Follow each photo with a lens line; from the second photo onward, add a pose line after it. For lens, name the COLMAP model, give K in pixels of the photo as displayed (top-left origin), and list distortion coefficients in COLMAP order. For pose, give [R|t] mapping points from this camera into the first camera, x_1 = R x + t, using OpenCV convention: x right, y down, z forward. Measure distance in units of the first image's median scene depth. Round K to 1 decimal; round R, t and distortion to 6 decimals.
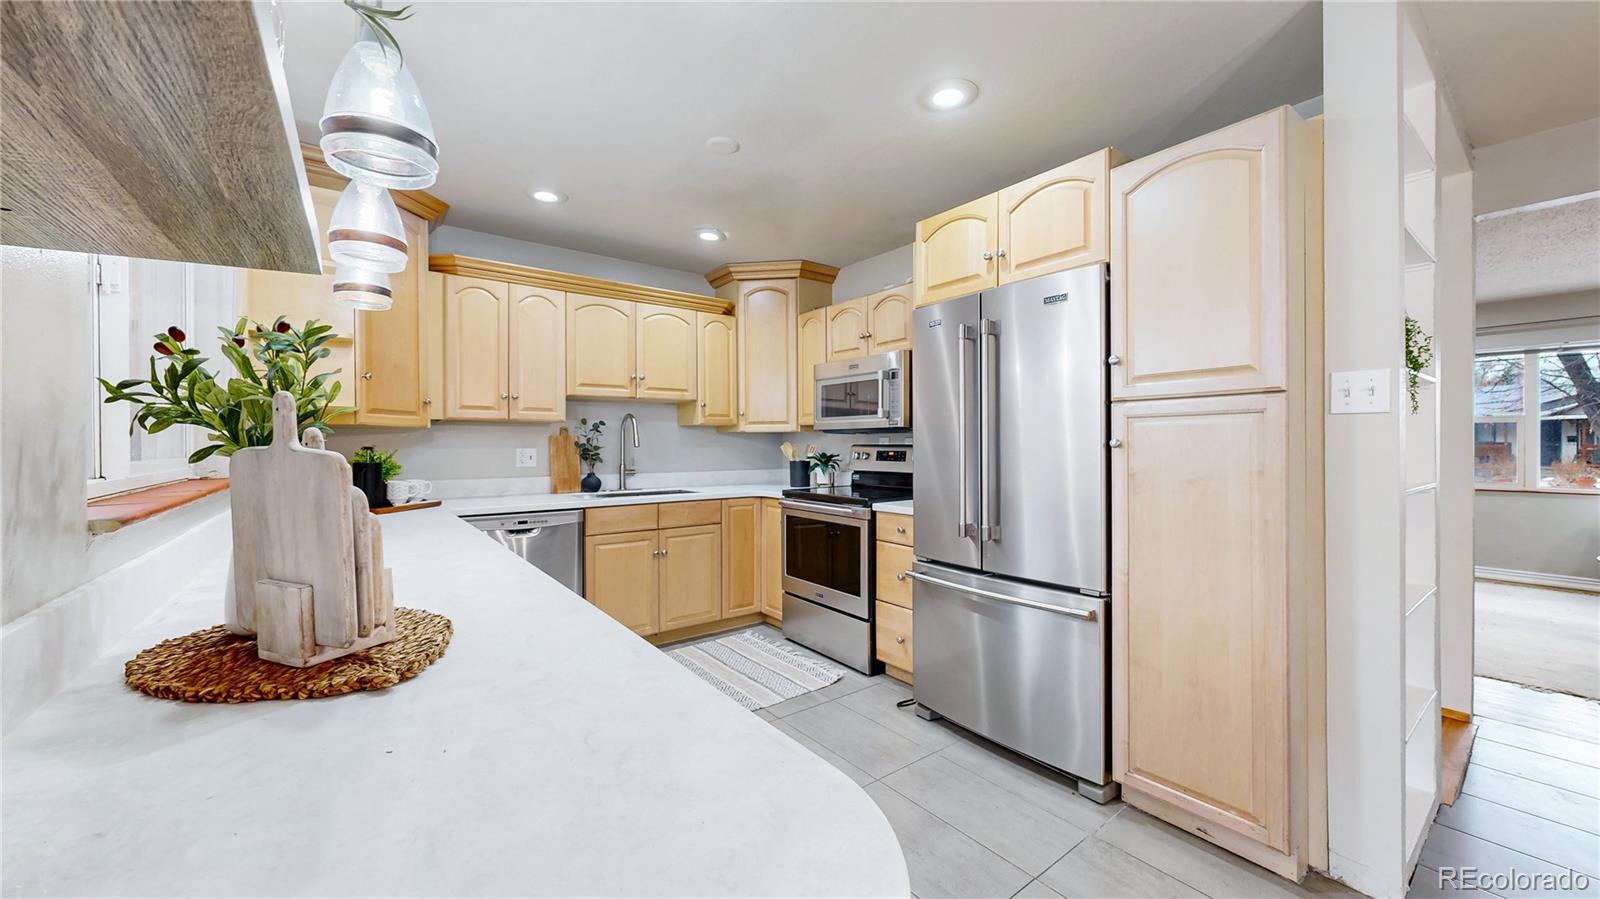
lens RADIAL K [[601.5, 0, 787.4], [0, 601.5, 444.5], [0, 0, 1]] dist [-0.006445, -0.000800]
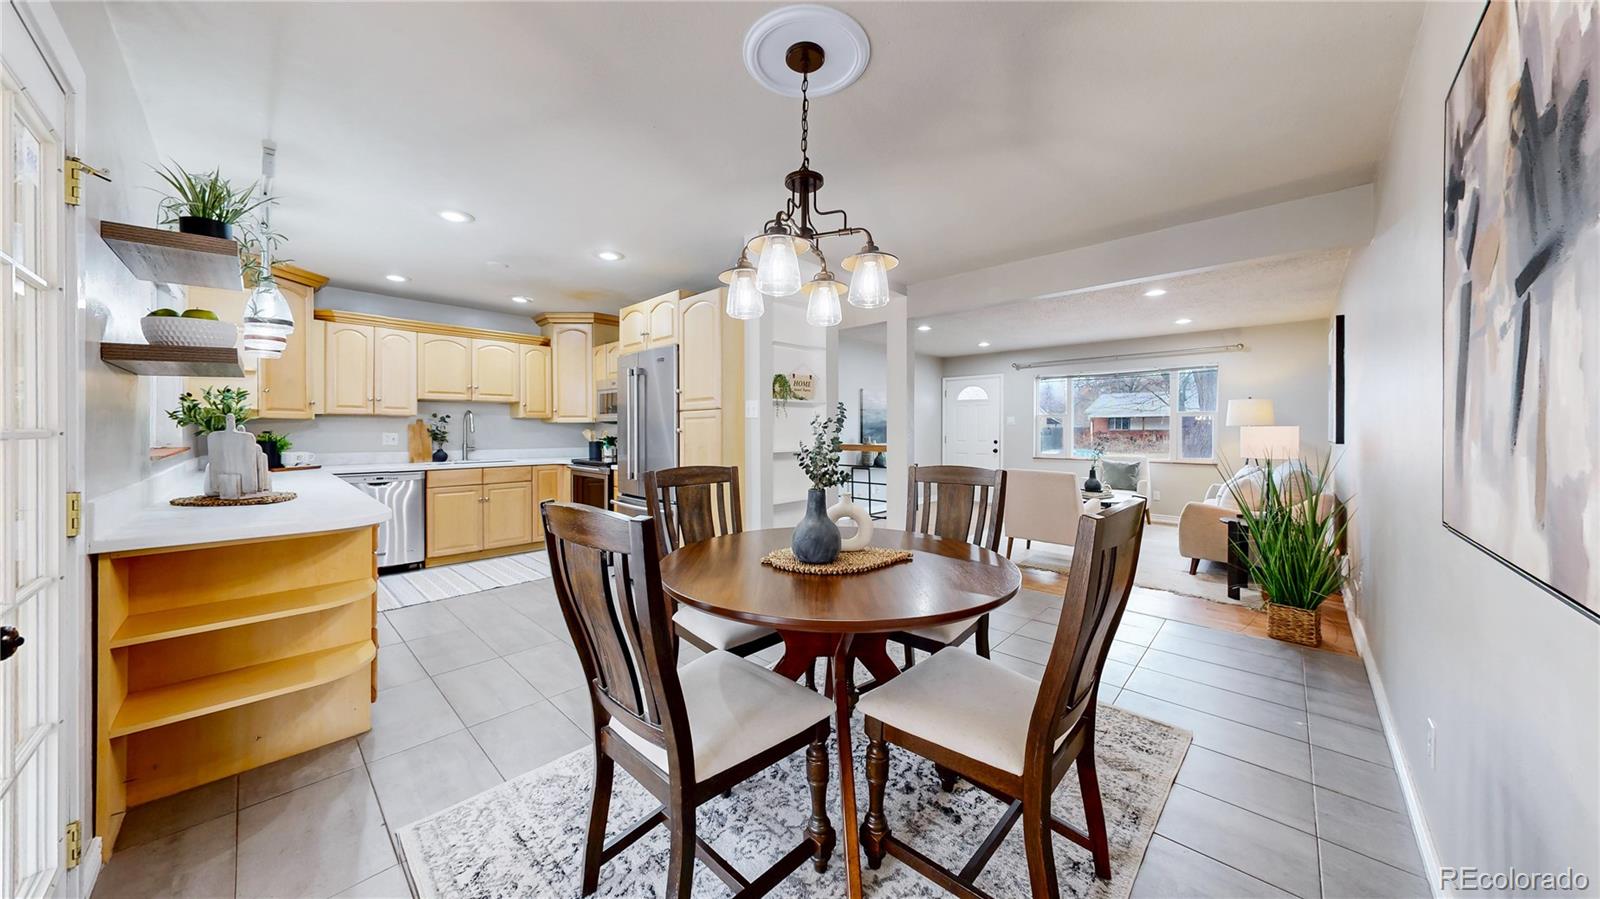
lens RADIAL K [[517.6, 0, 797.0], [0, 517.6, 430.9], [0, 0, 1]] dist [-0.002632, -0.000176]
pose [[0.983731, 0.003513, 0.179613, 0.355021], [-0.003627, 0.999993, 0.000306, -0.002656], [-0.179611, -0.000952, 0.983737, -0.488404]]
